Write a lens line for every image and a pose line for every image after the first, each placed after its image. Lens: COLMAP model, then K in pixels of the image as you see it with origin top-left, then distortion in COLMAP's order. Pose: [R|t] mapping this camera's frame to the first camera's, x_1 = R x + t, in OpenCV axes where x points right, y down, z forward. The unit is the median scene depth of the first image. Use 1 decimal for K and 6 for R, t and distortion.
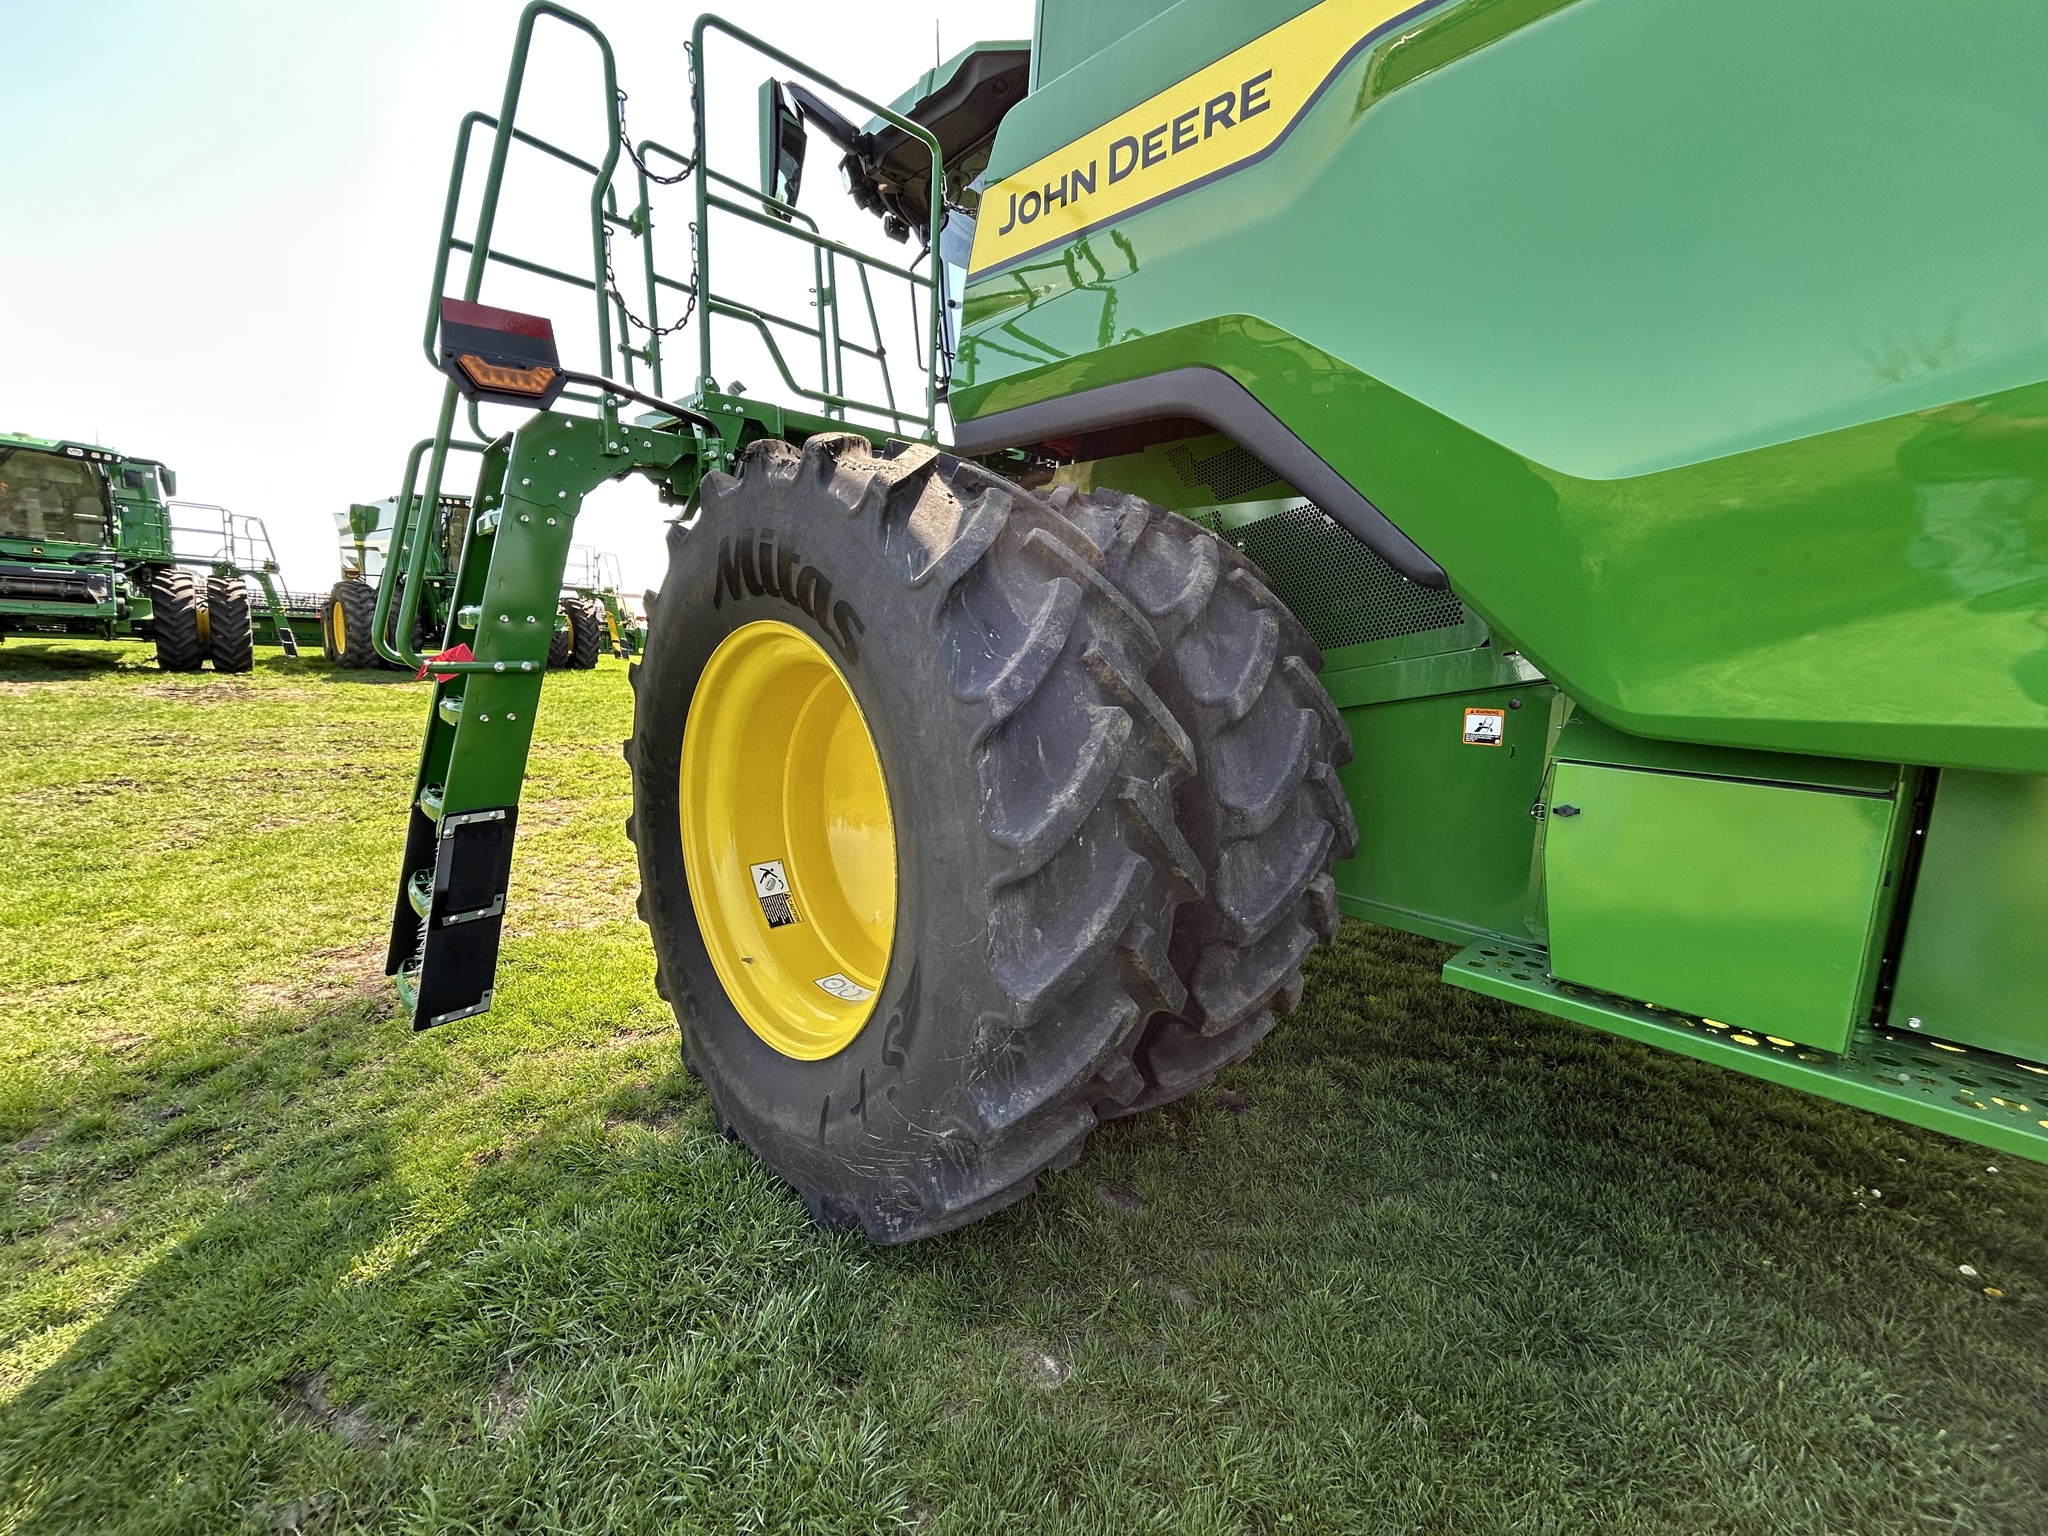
lens RADIAL K [[828.3, 0, 1018.4], [0, 828.3, 762.5], [0, 0, 1]] dist [0.003450, -0.000771]
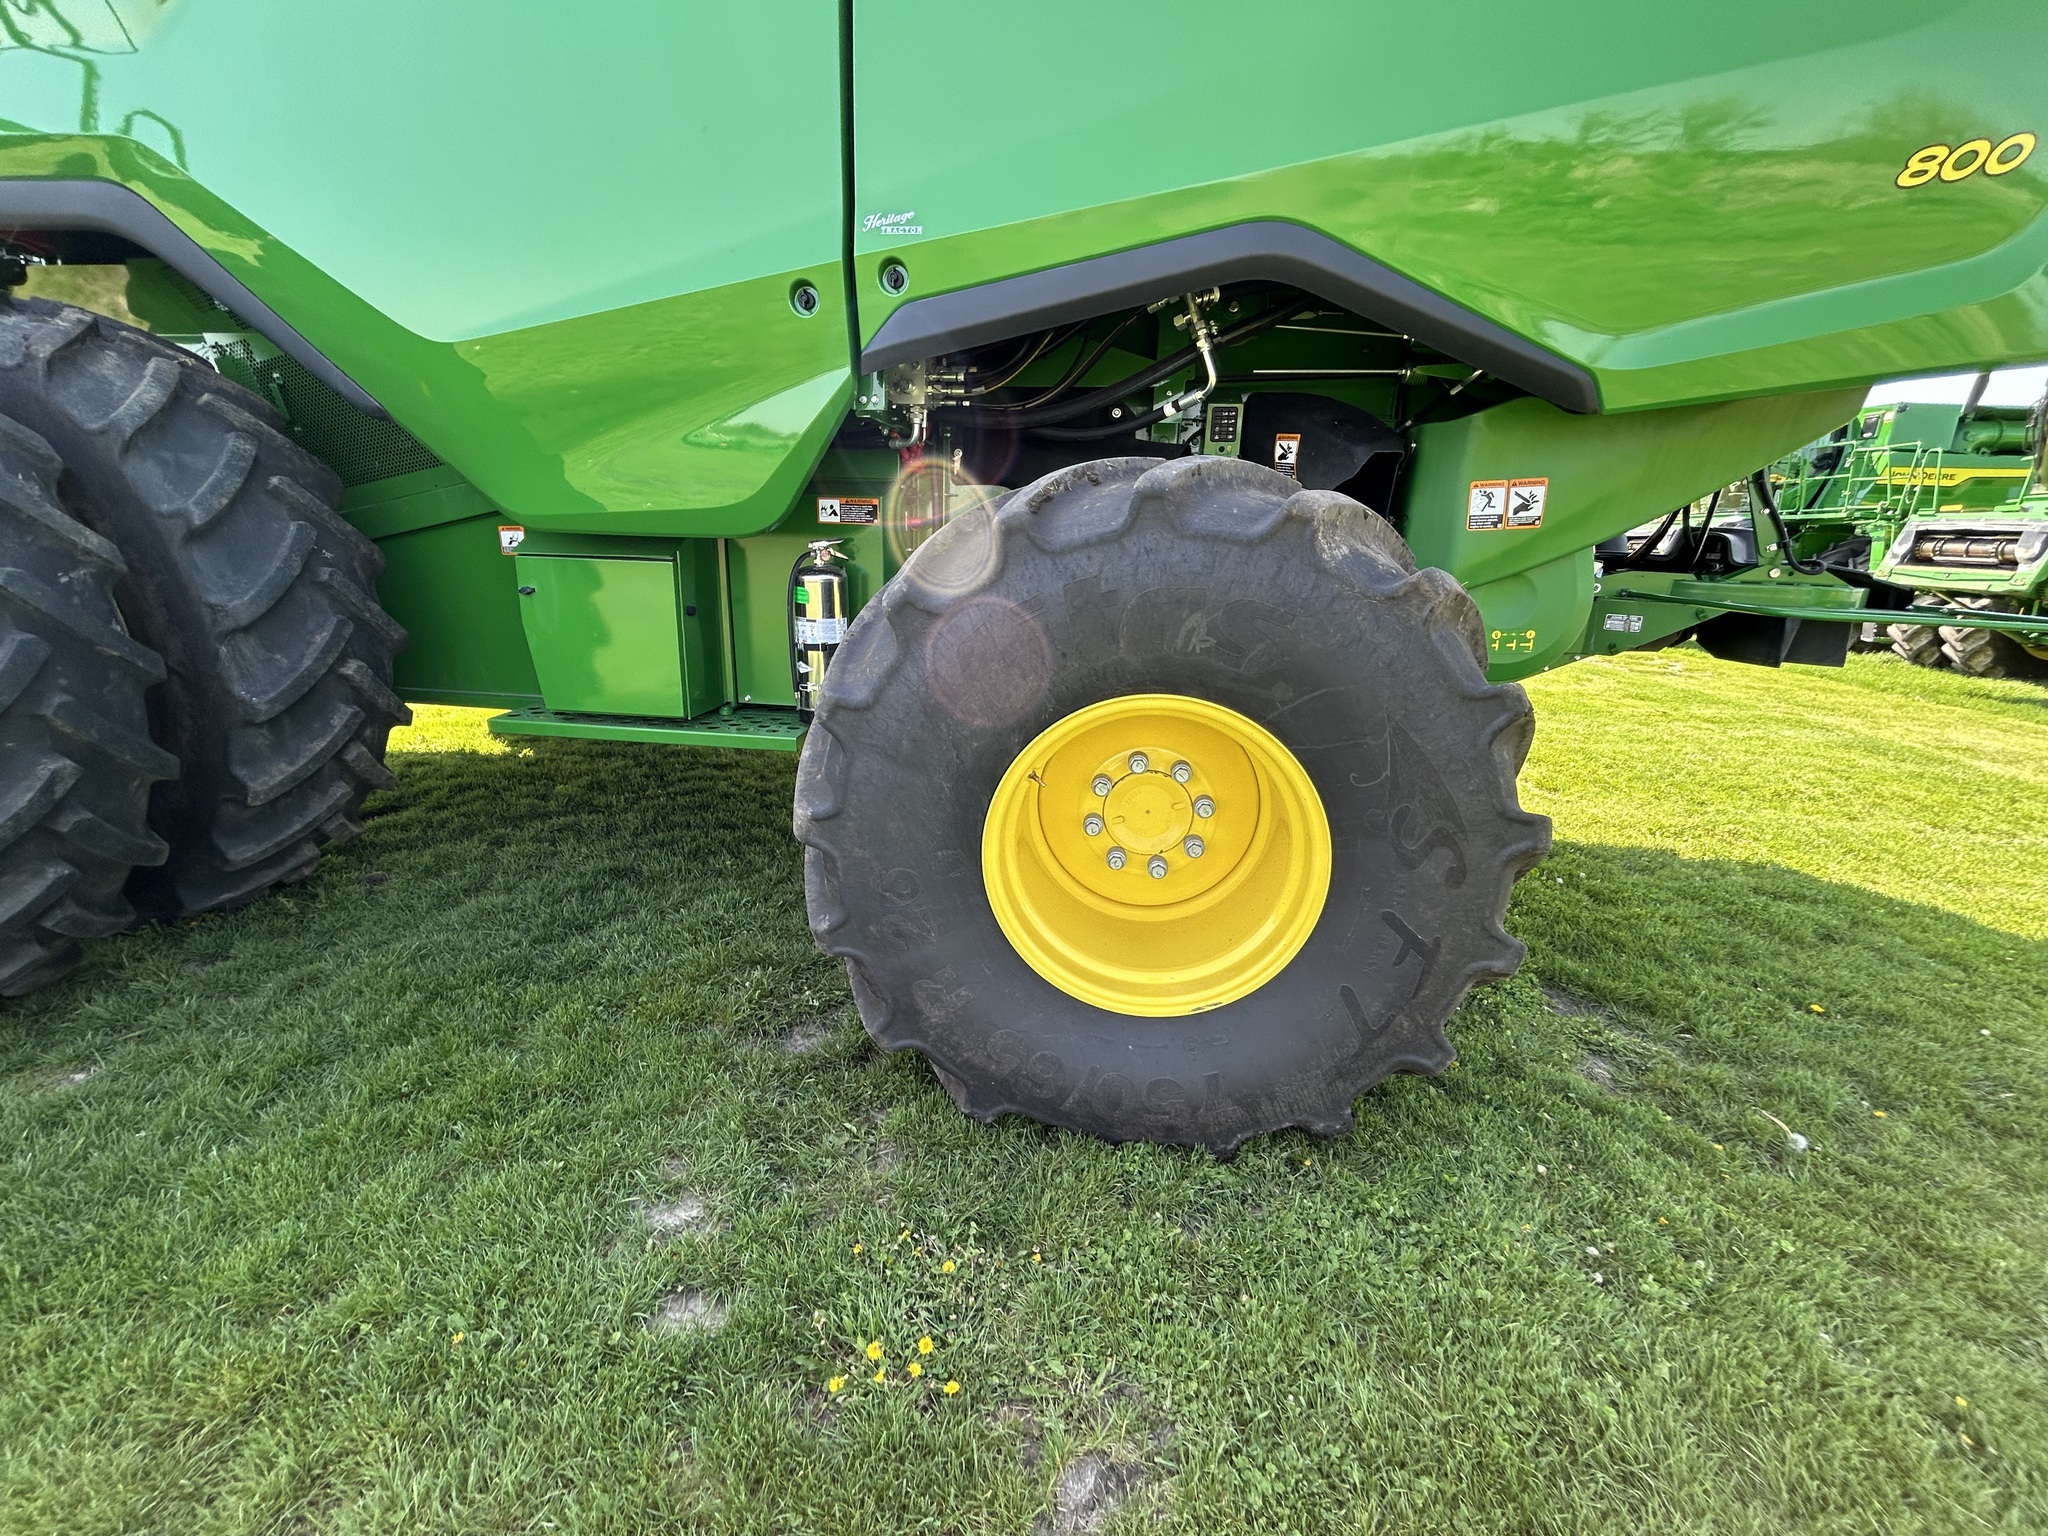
lens RADIAL K [[825.5, 0, 1031.5], [0, 825.5, 763.4], [0, 0, 1]] dist [-0.001209, -0.000512]
pose [[0.779802, -0.177838, 0.600235, 0.364914], [0.088642, 0.980508, 0.175345, 0.148917], [-0.619719, -0.083528, 0.780366, -0.561366]]
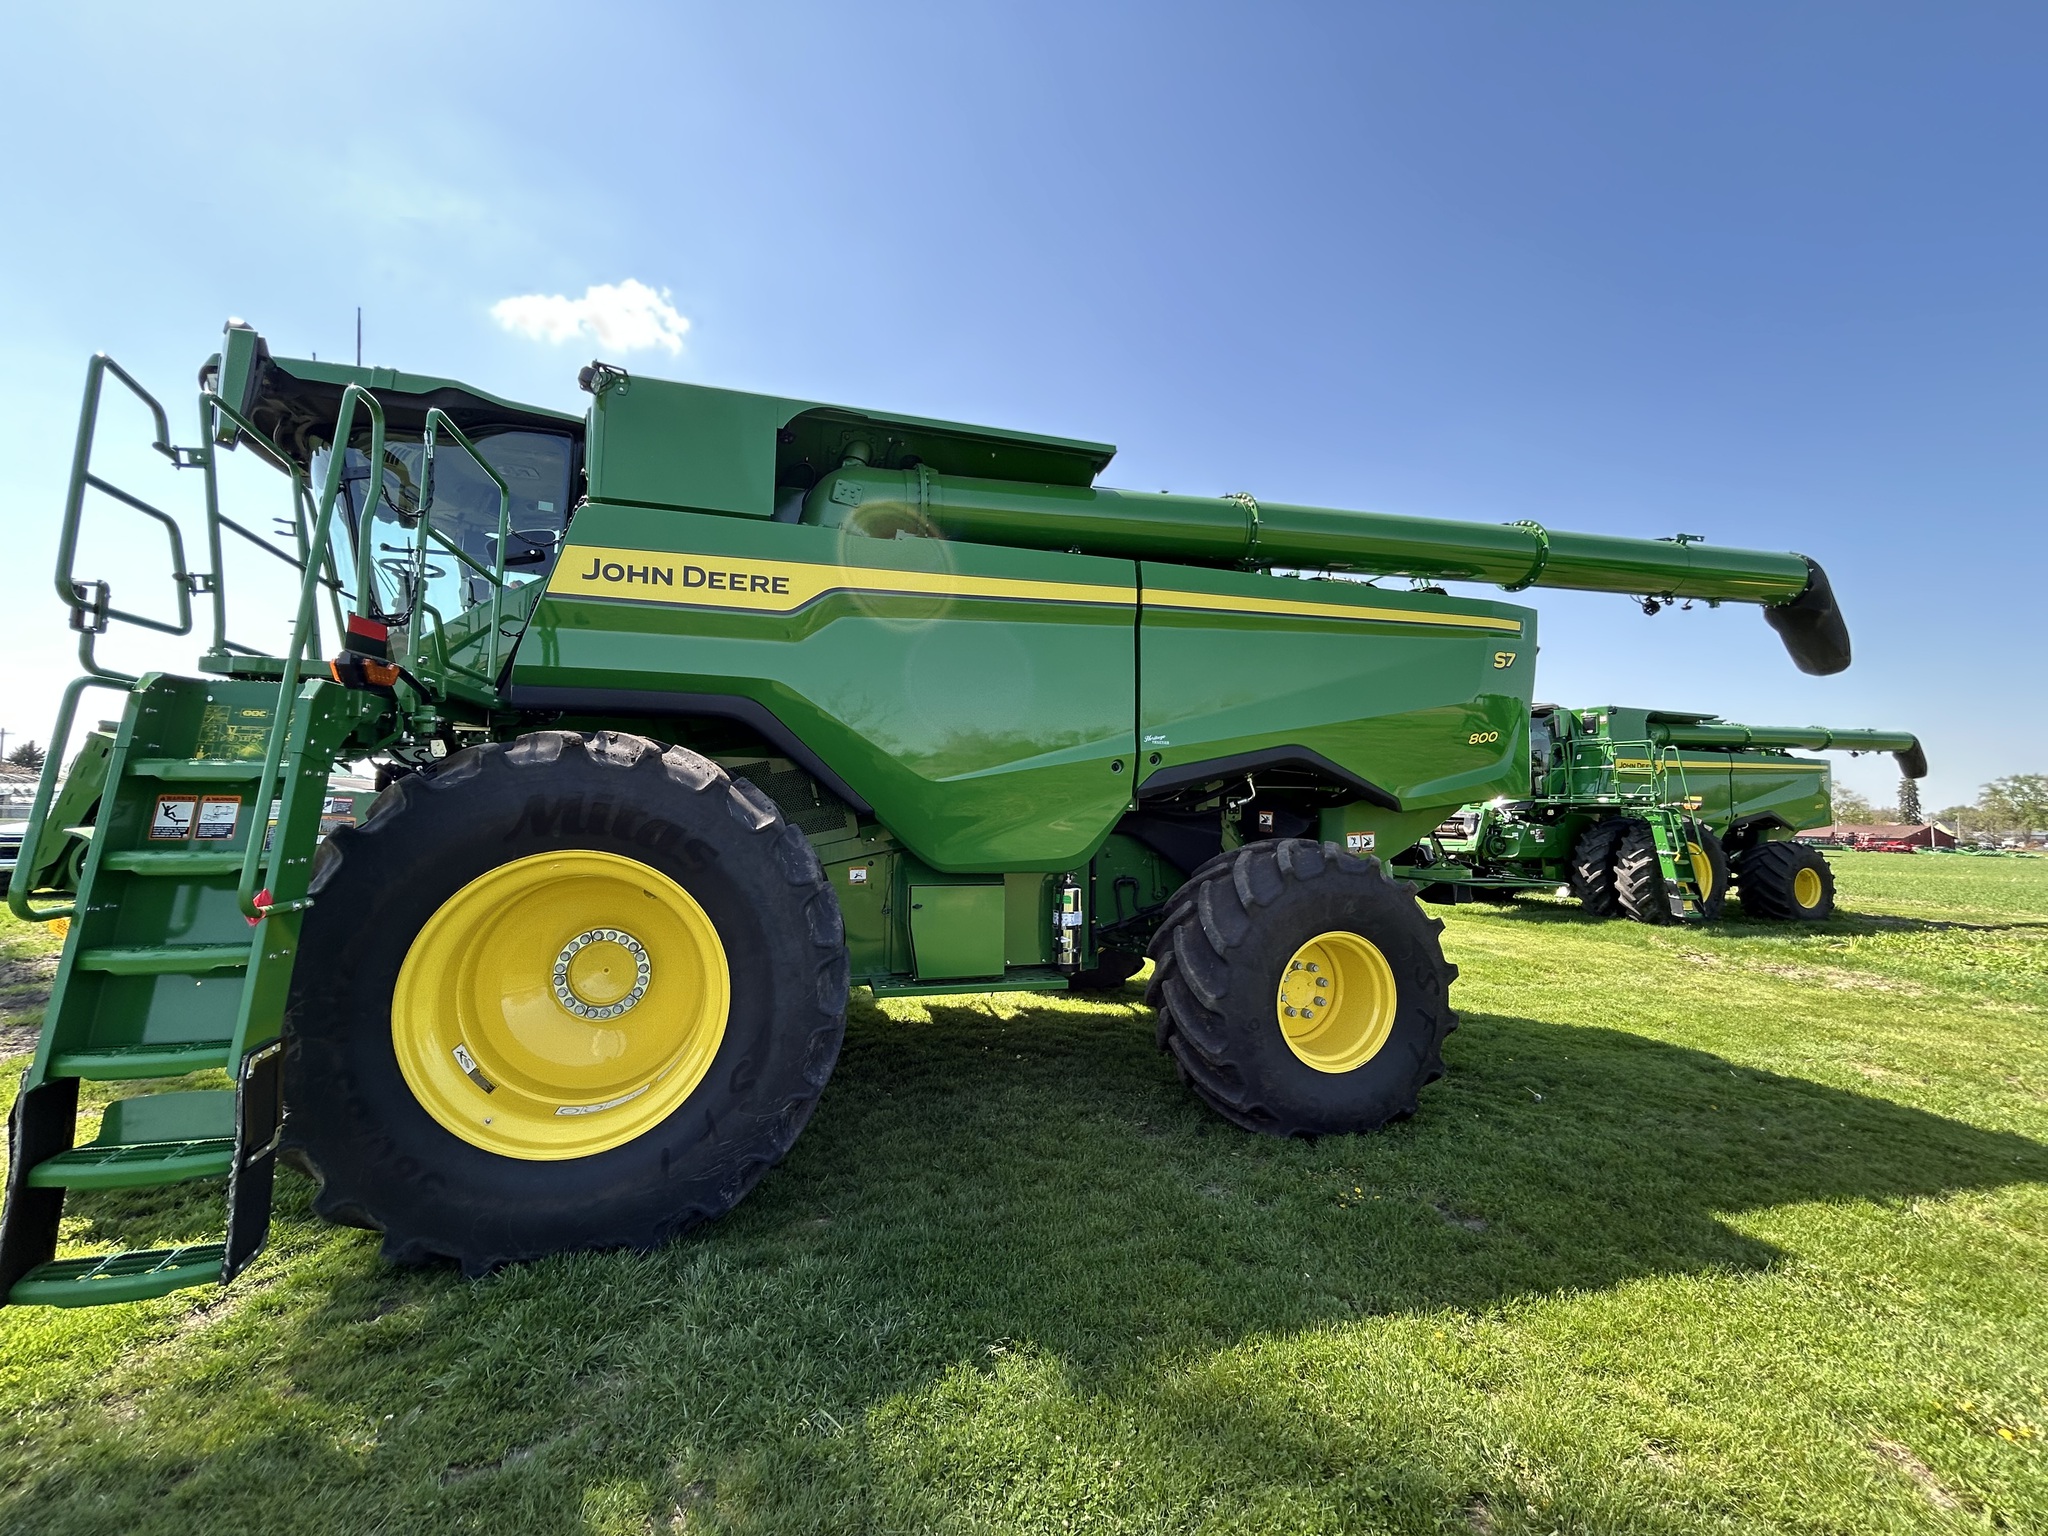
lens RADIAL K [[829.7, 0, 1021.4], [0, 829.7, 765.1], [0, 0, 1]] dist [-0.001674, 0.001678]
pose [[0.467332, 0.024148, 0.883752, -1.128128], [0.134821, 0.985988, -0.098235, -0.060222], [-0.873742, 0.165056, 0.457528, -0.368695]]
